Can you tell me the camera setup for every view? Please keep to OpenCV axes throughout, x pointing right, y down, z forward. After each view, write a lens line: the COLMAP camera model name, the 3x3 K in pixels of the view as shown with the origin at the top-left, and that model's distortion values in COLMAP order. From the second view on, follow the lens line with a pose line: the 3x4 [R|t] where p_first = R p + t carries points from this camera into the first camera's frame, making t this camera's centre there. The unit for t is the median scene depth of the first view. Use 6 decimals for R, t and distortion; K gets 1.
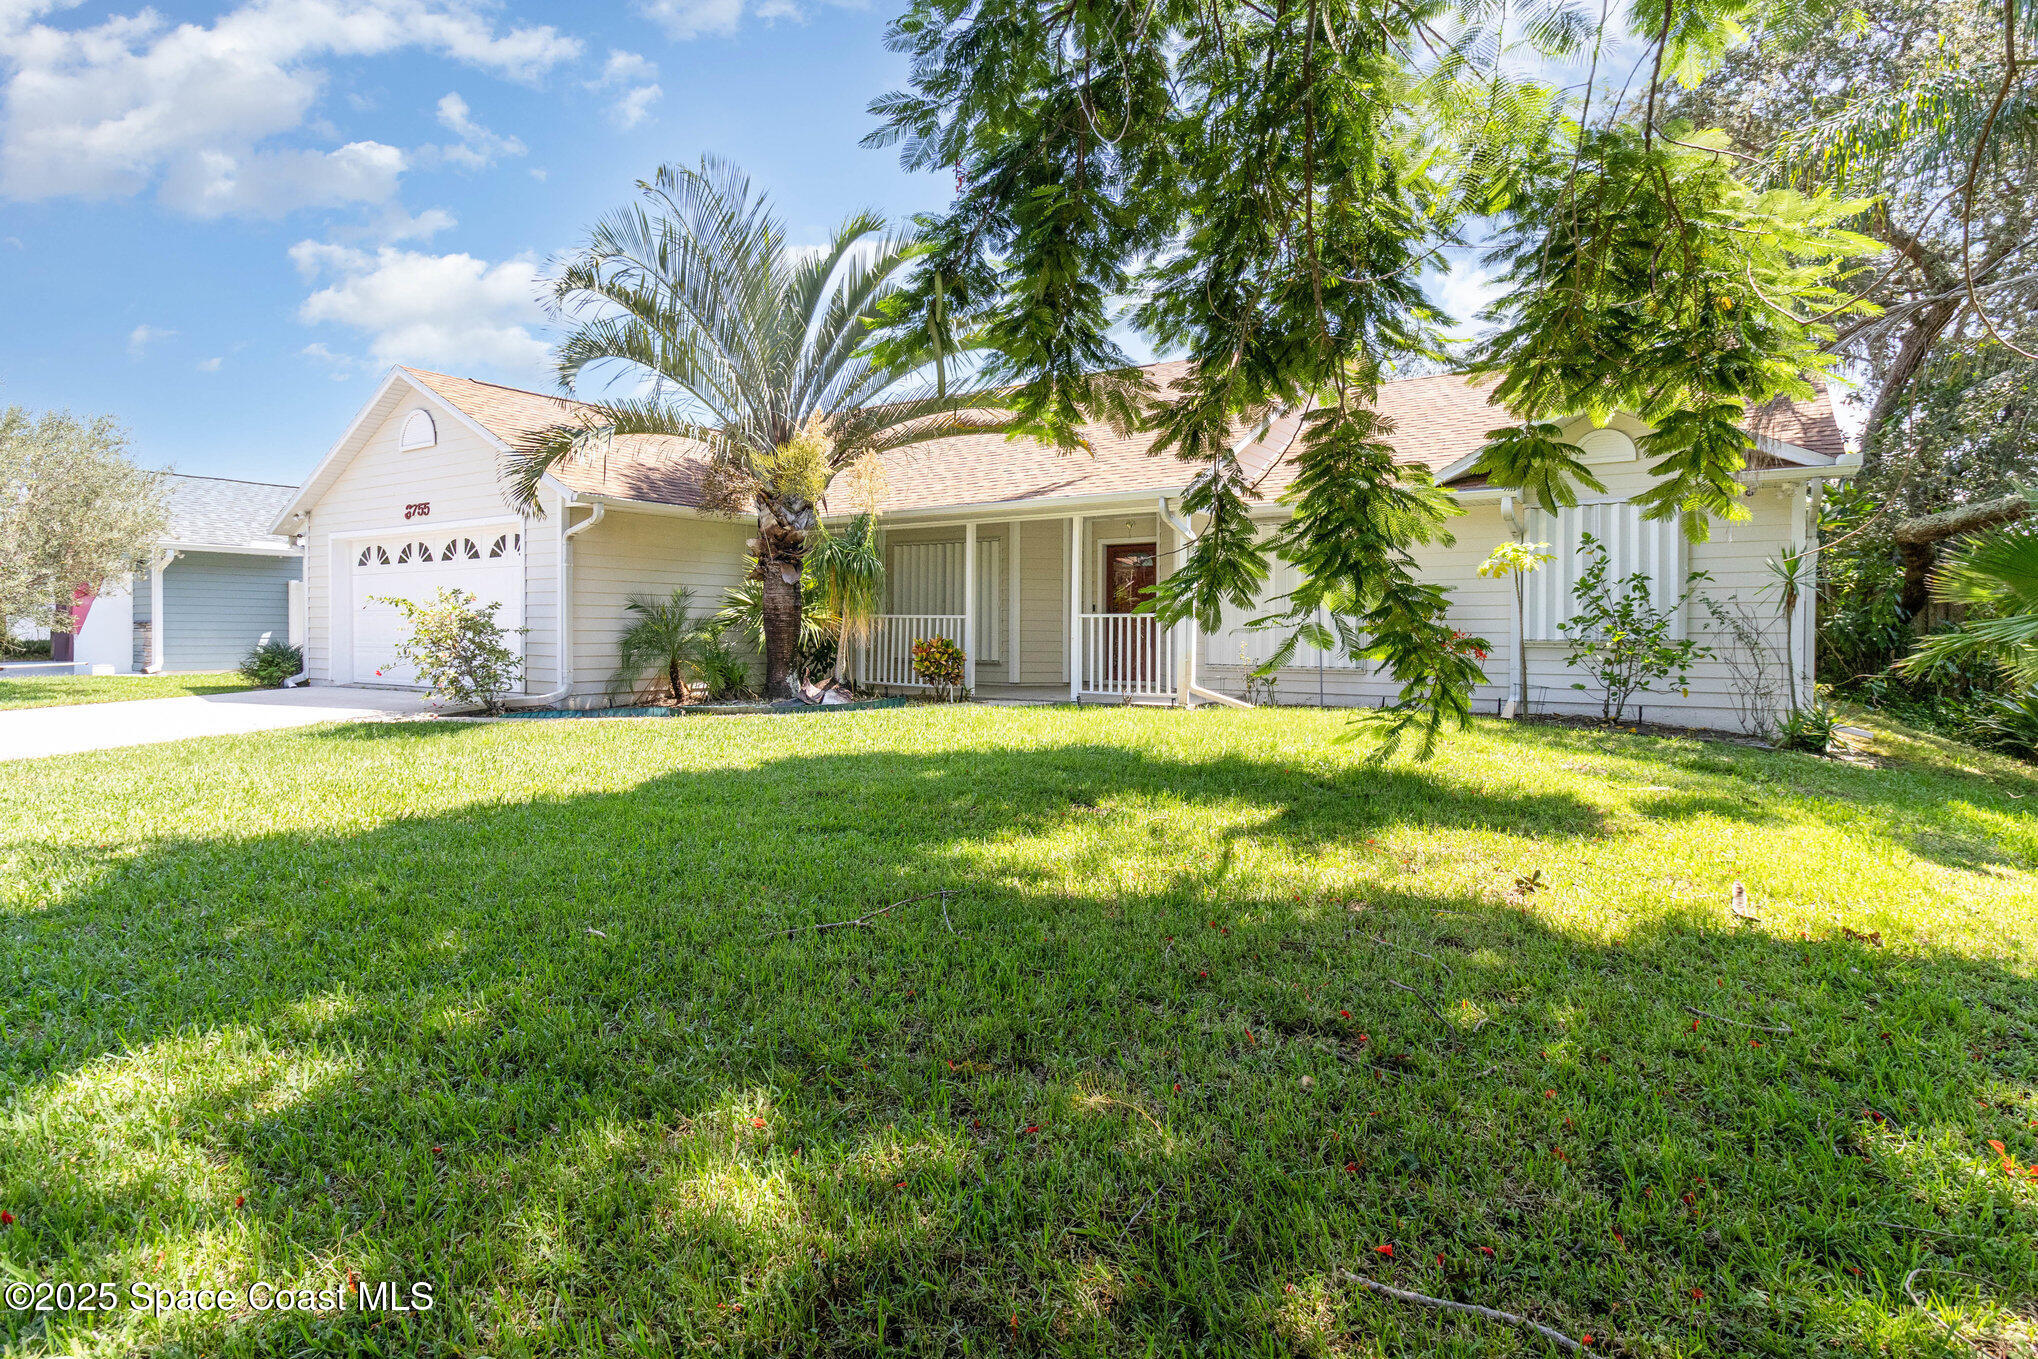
lens RADIAL K [[1036.7, 0, 1017.7], [0, 1036.7, 627.6], [0, 0, 1]] dist [0.001169, 0.000239]
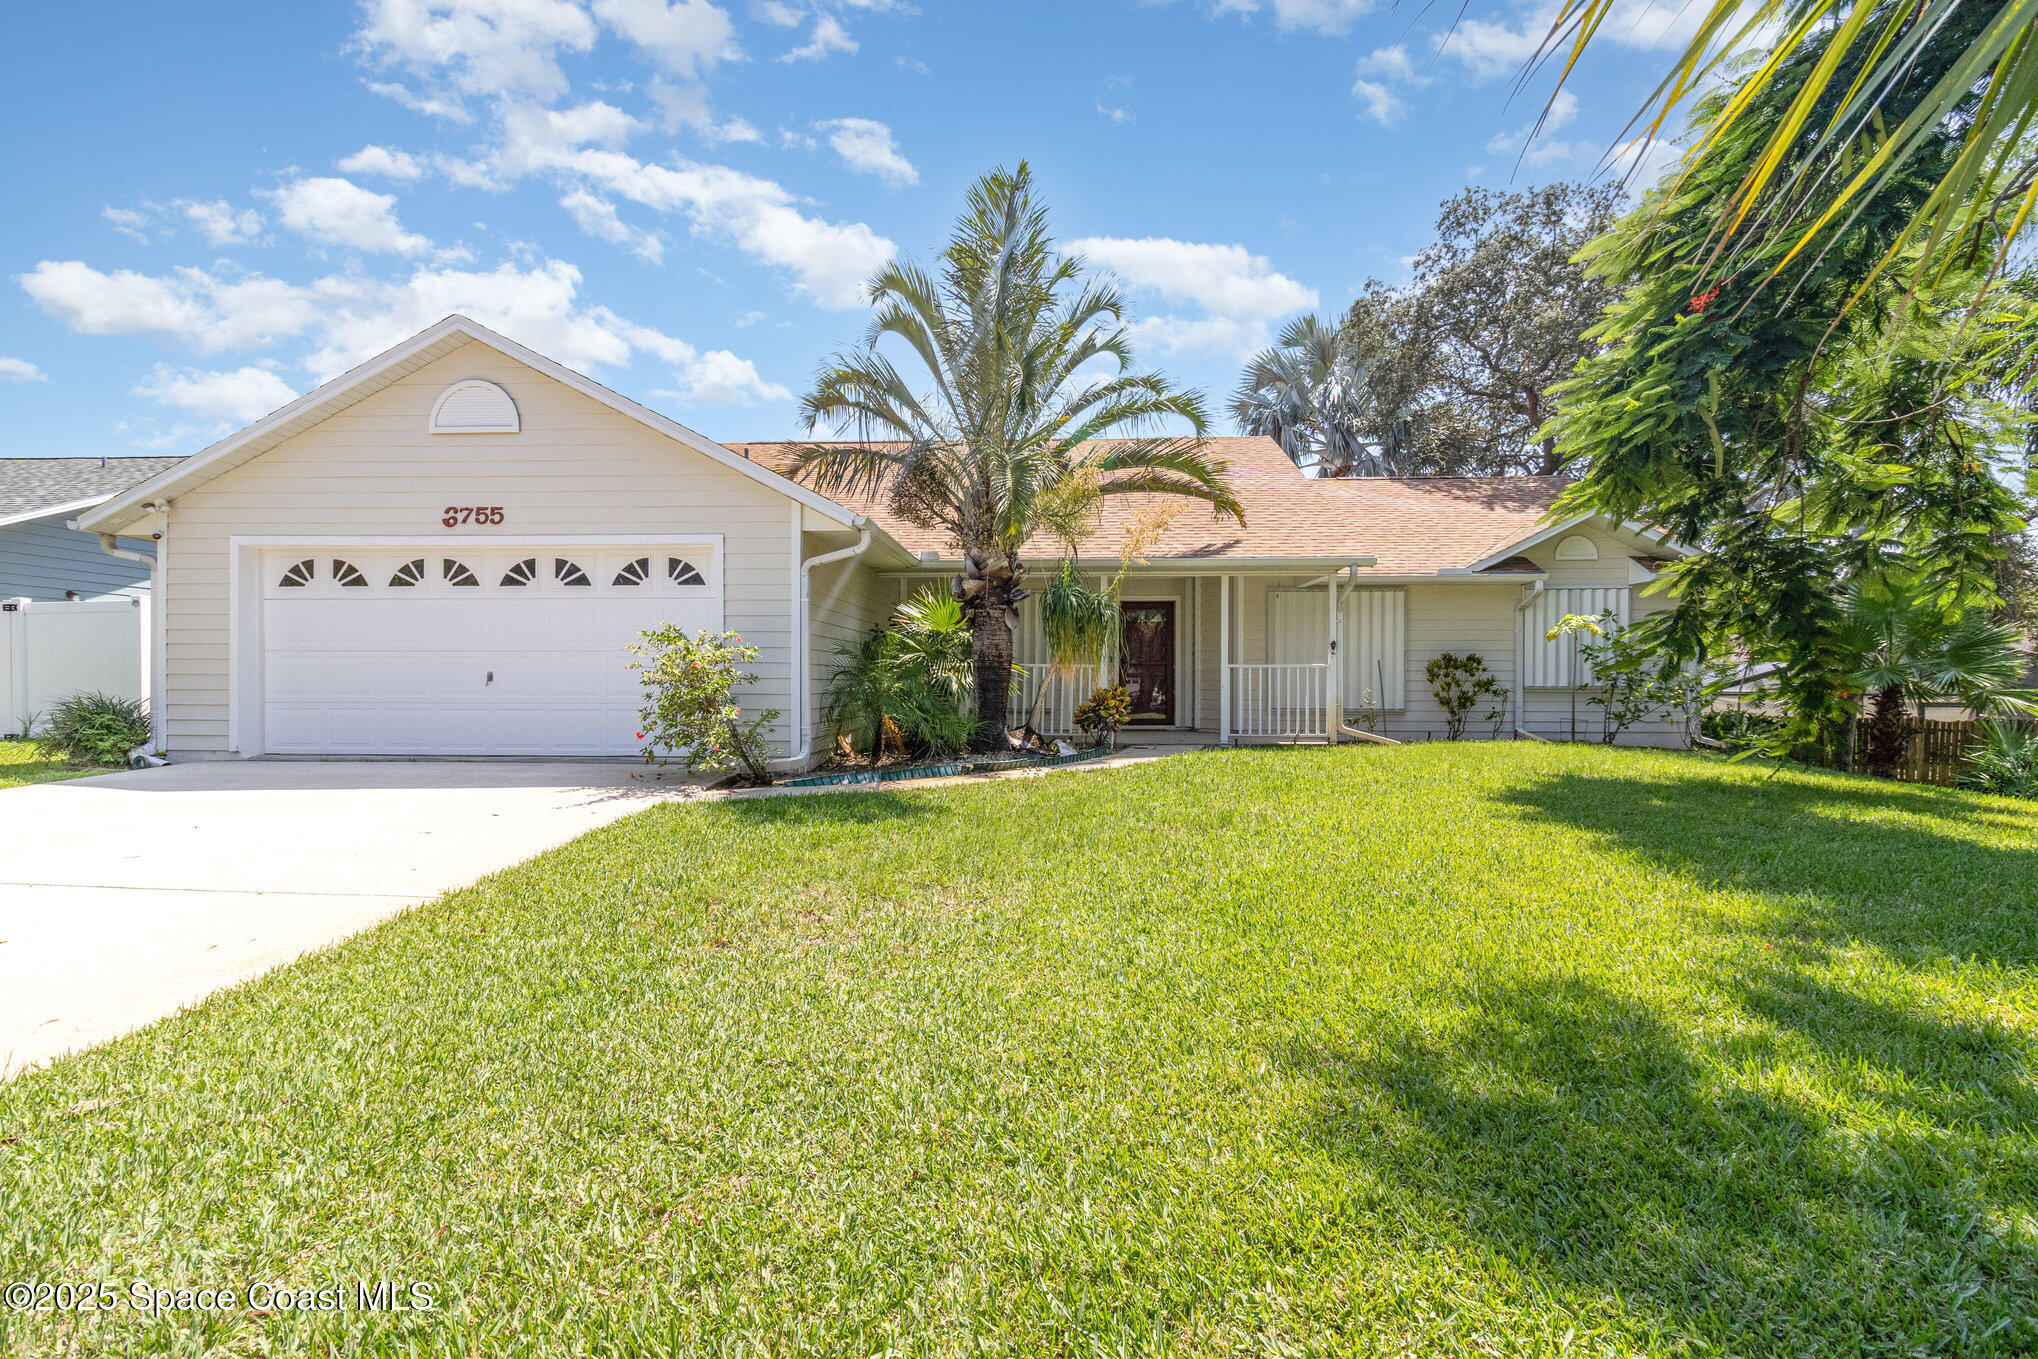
lens RADIAL K [[930.8, 0, 1019.0], [0, 930.8, 679.5], [0, 0, 1]] dist [0.000975, 0.000077]
pose [[0.865366, -0.000256, 0.501140, -0.634431], [-0.000739, 0.999998, 0.001788, 0.001583], [-0.501140, -0.001918, 0.865364, 0.258997]]
